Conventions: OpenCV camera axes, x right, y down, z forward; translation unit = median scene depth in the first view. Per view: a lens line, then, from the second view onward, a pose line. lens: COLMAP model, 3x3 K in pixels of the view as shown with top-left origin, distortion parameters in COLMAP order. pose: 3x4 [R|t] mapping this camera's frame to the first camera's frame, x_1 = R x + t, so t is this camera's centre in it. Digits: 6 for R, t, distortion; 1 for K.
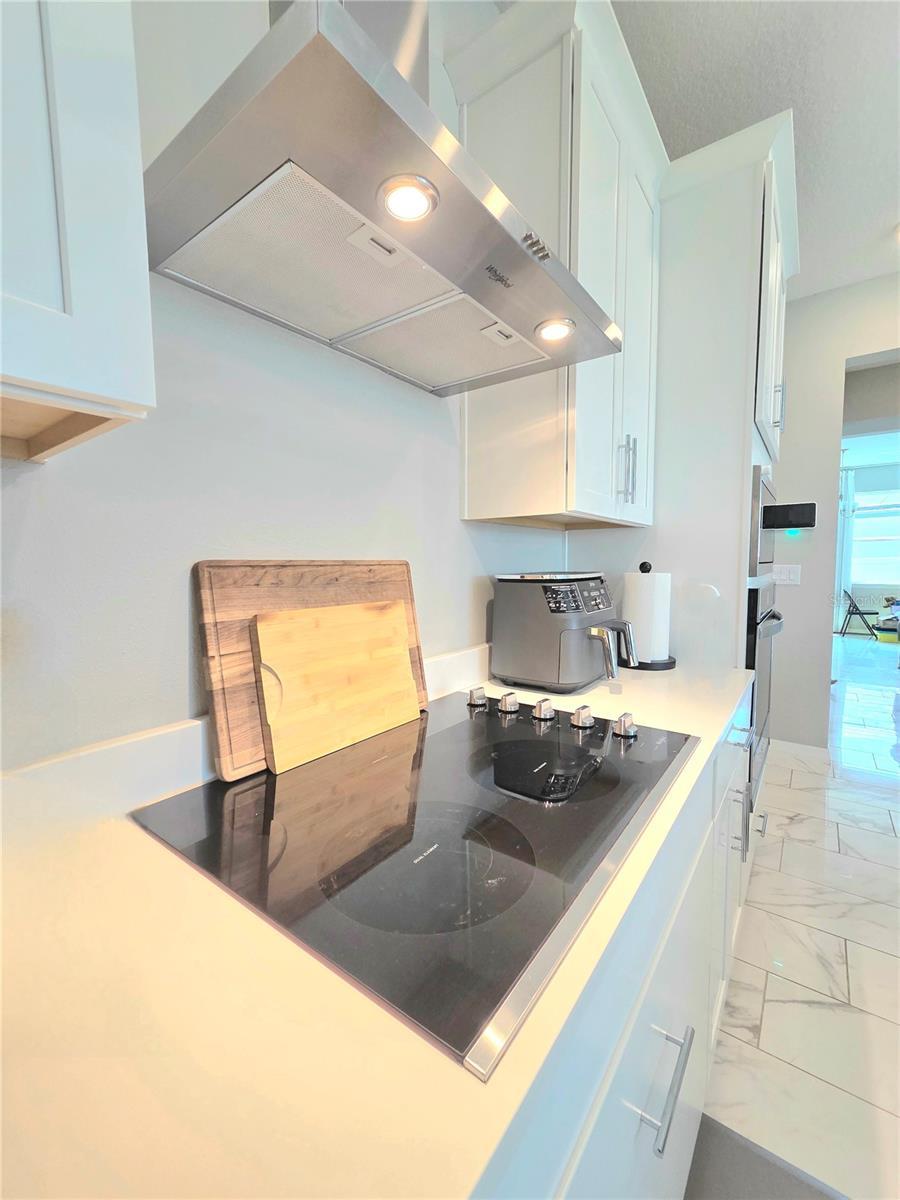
lens RADIAL K [[489.8, 0, 446.1], [0, 489.8, 594.5], [0, 0, 1]] dist [0.008544, -0.005049]
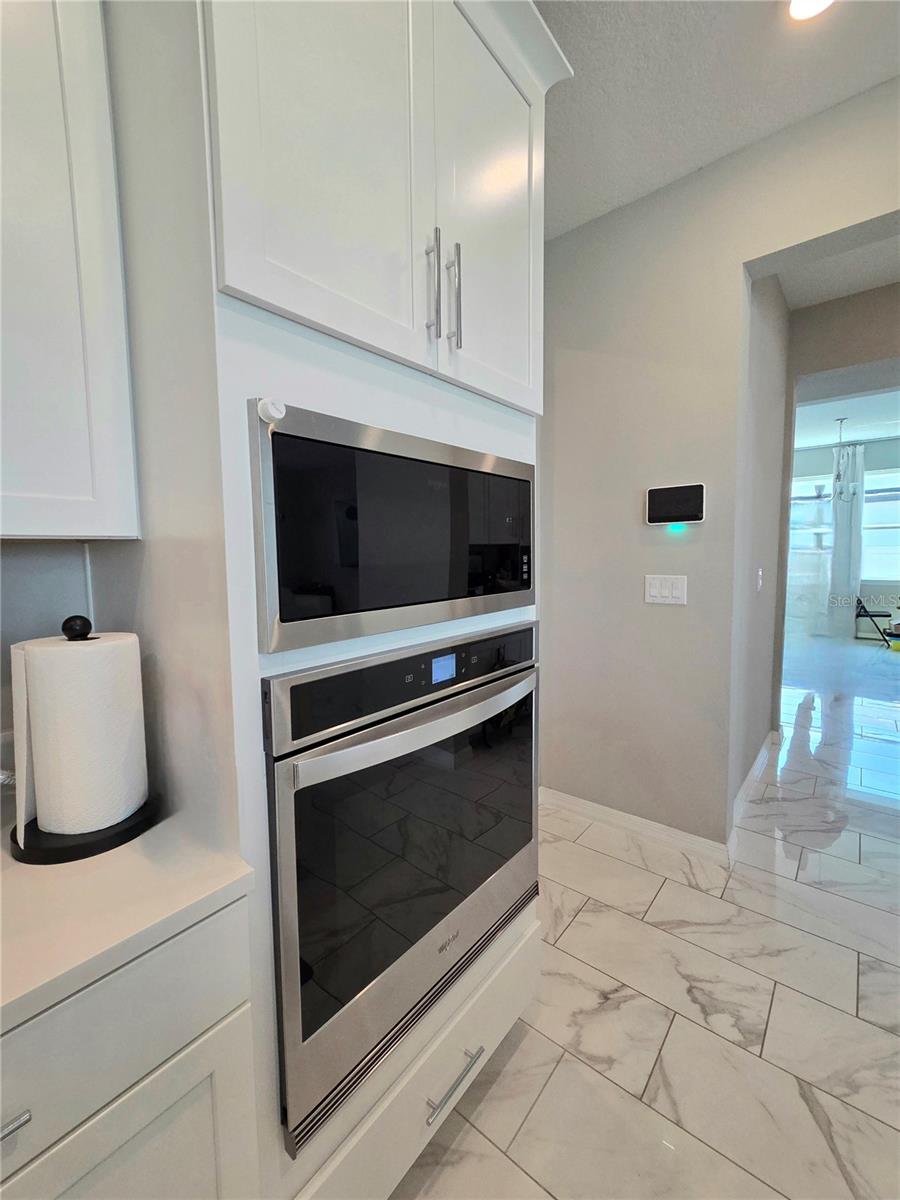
lens RADIAL K [[489.8, 0, 446.1], [0, 489.8, 594.5], [0, 0, 1]] dist [0.008544, -0.005049]
pose [[0.998215, -0.009779, -0.058909, 0.174331], [0.010790, 0.999799, 0.016870, -0.020146], [0.058732, -0.017476, 0.998121, 0.121729]]
